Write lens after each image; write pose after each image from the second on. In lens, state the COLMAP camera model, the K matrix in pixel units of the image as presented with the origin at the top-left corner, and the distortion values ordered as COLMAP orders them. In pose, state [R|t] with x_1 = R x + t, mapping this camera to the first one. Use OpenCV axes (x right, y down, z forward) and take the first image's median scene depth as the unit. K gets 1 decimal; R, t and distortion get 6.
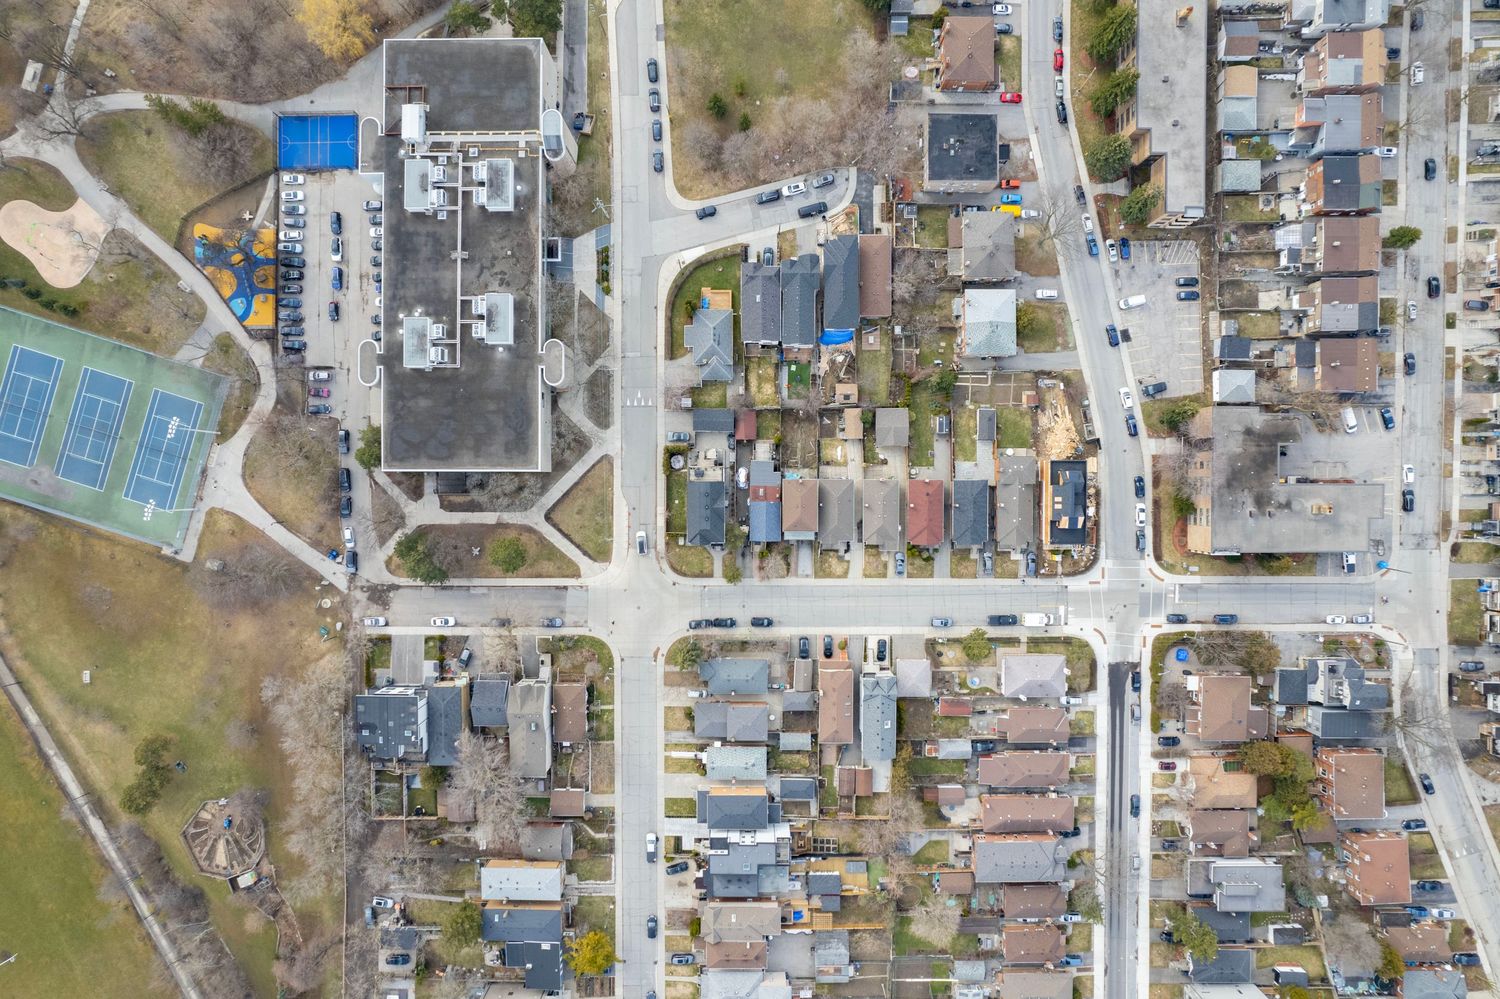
lens RADIAL K [[957.5, 0, 751.8], [0, 957.5, 501.4], [0, 0, 1]] dist [-0.075871, 0.067613]
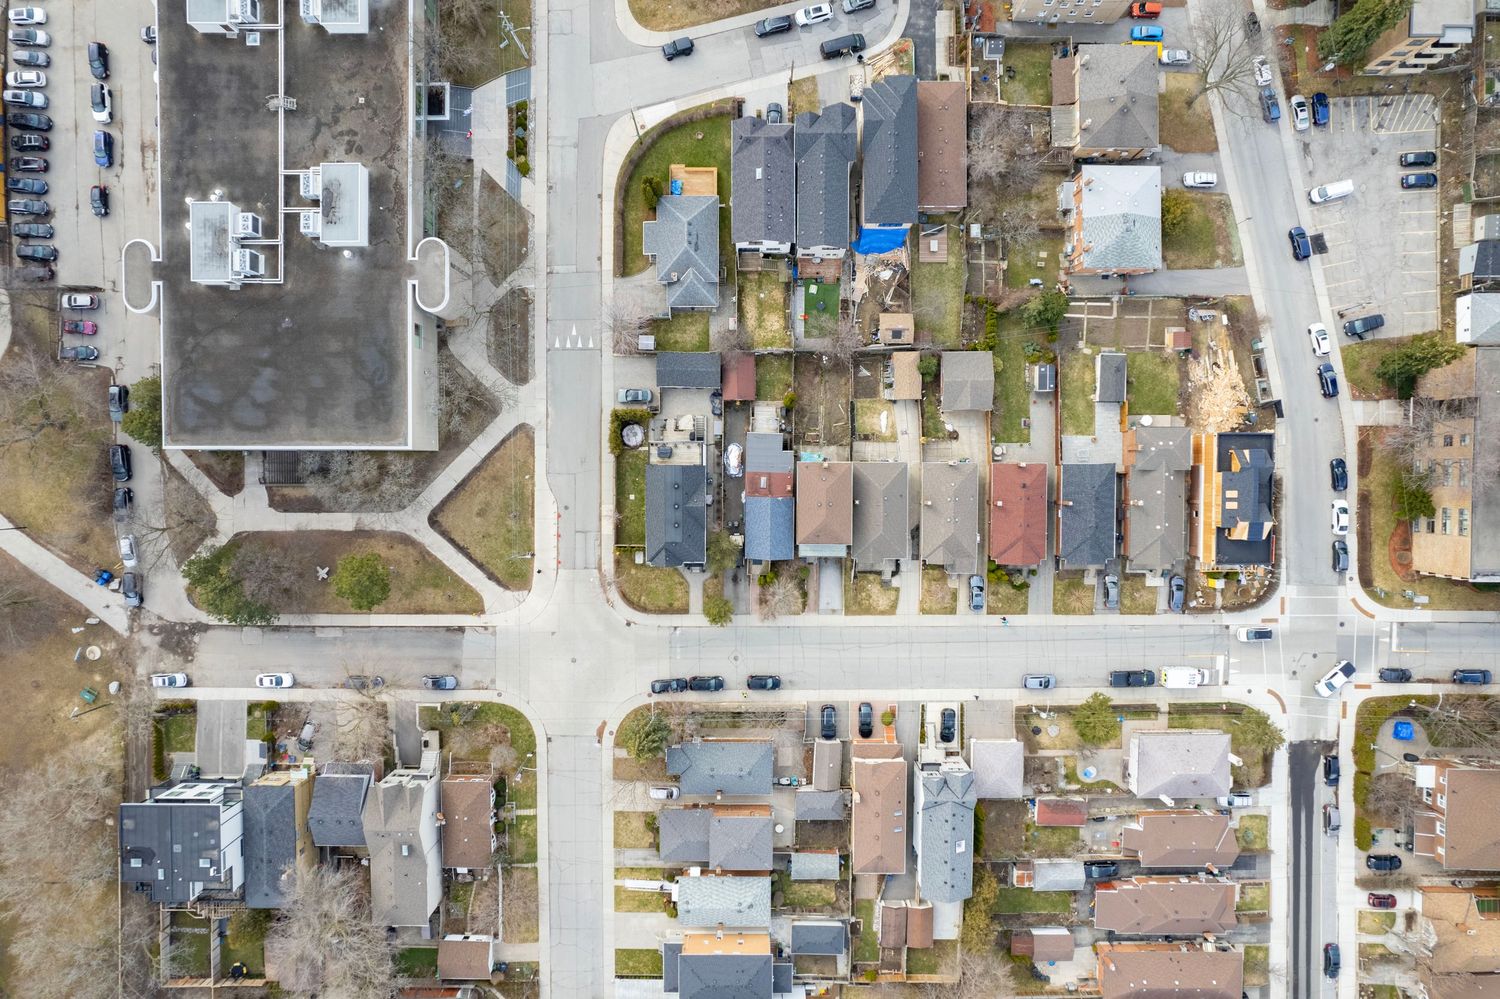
lens RADIAL K [[957.5, 0, 752.5], [0, 957.5, 499.1], [0, 0, 1]] dist [-0.075871, 0.067613]
pose [[0.999988, 0.000852, 0.004815, -0.000371], [-0.000913, 0.999919, 0.012715, -0.006405], [-0.004804, -0.012719, 0.999908, 0.354861]]
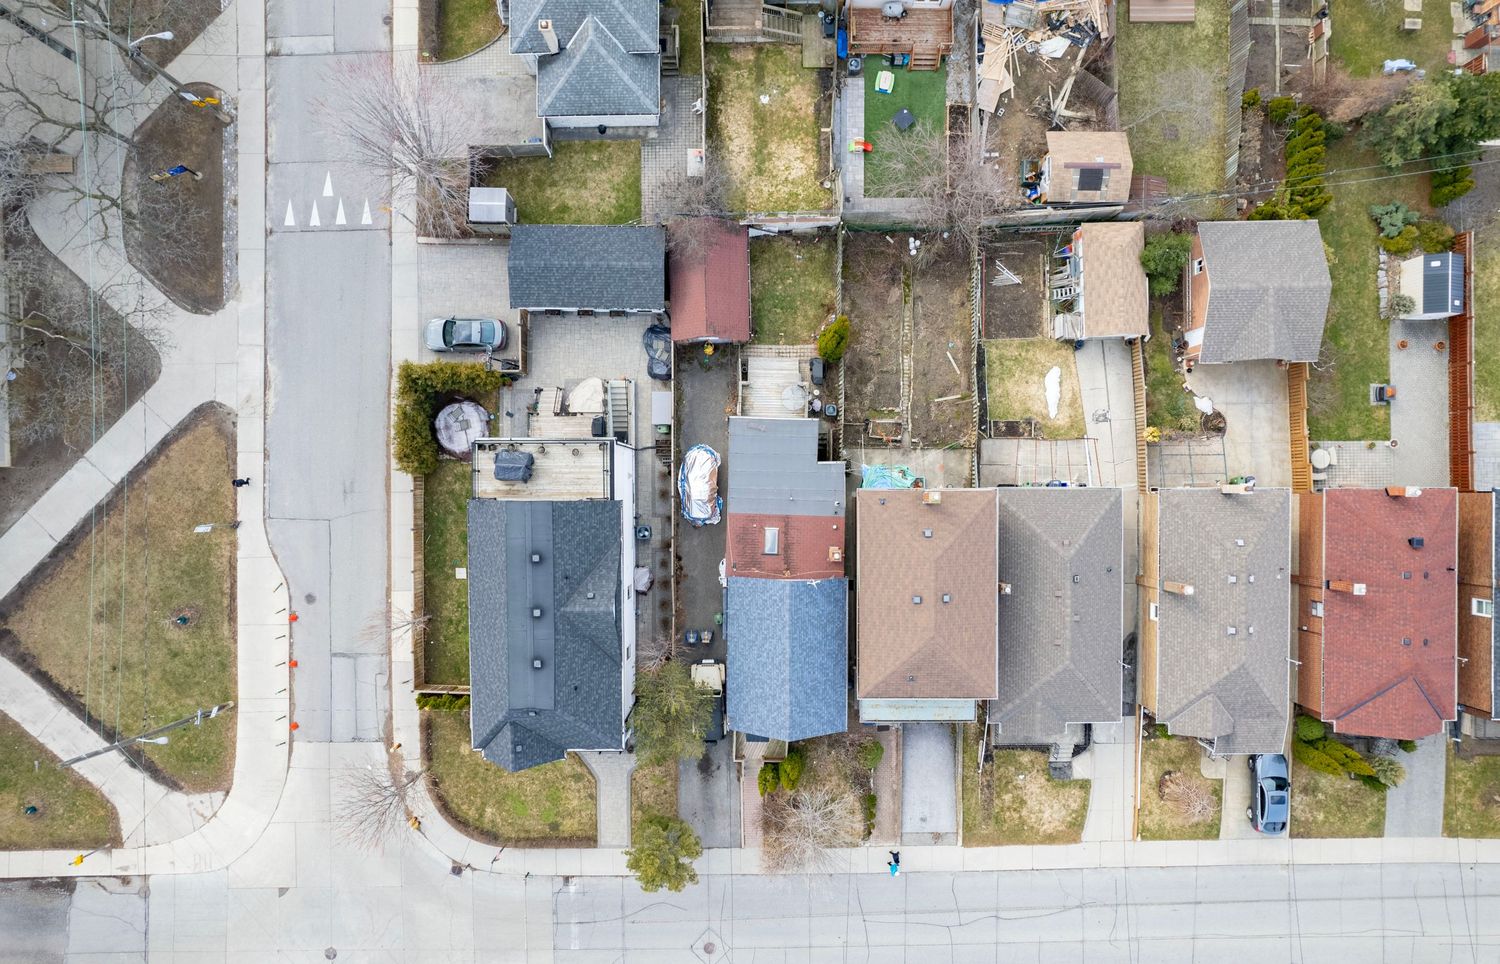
lens RADIAL K [[964.7, 0, 753.5], [0, 964.7, 502.0], [0, 0, 1]] dist [-0.062149, 0.041353]
pose [[0.999978, -0.005543, 0.003535, 0.004327], [0.005555, 0.999979, -0.003350, -0.018603], [-0.003516, 0.003369, 0.999988, 0.725510]]
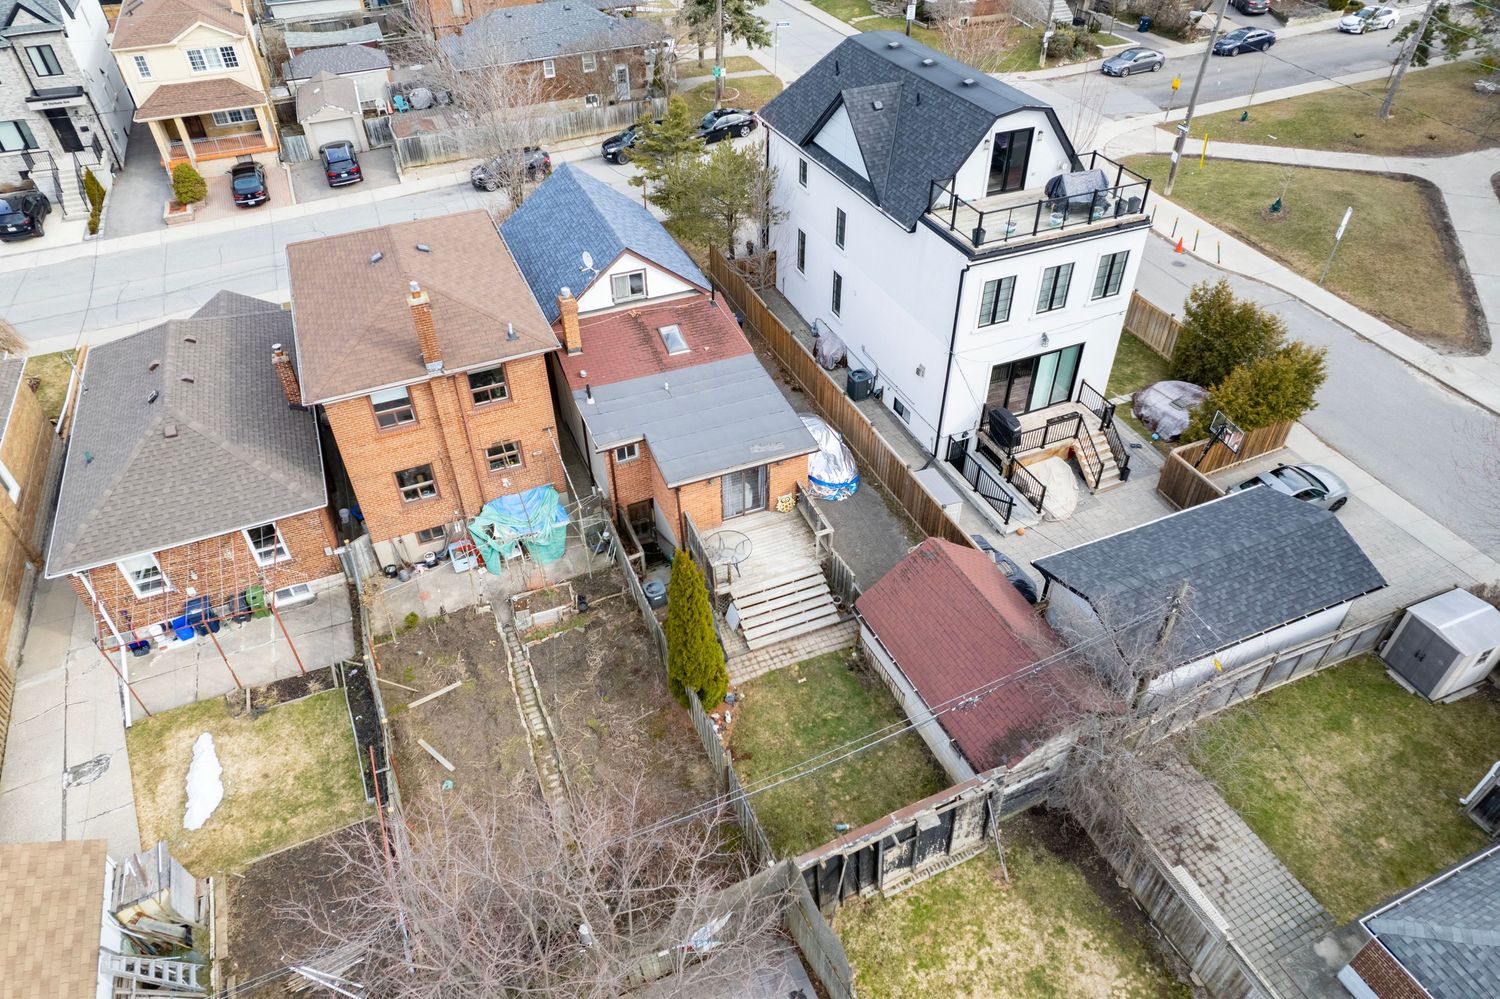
lens RADIAL K [[957.5, 0, 748.9], [0, 957.5, 501.6], [0, 0, 1]] dist [-0.075871, 0.067613]
pose [[-0.917059, 0.270716, -0.292771, 0.052541], [-0.398710, -0.612040, 0.682962, -0.139954], [0.005701, 0.743048, 0.669214, 0.892937]]
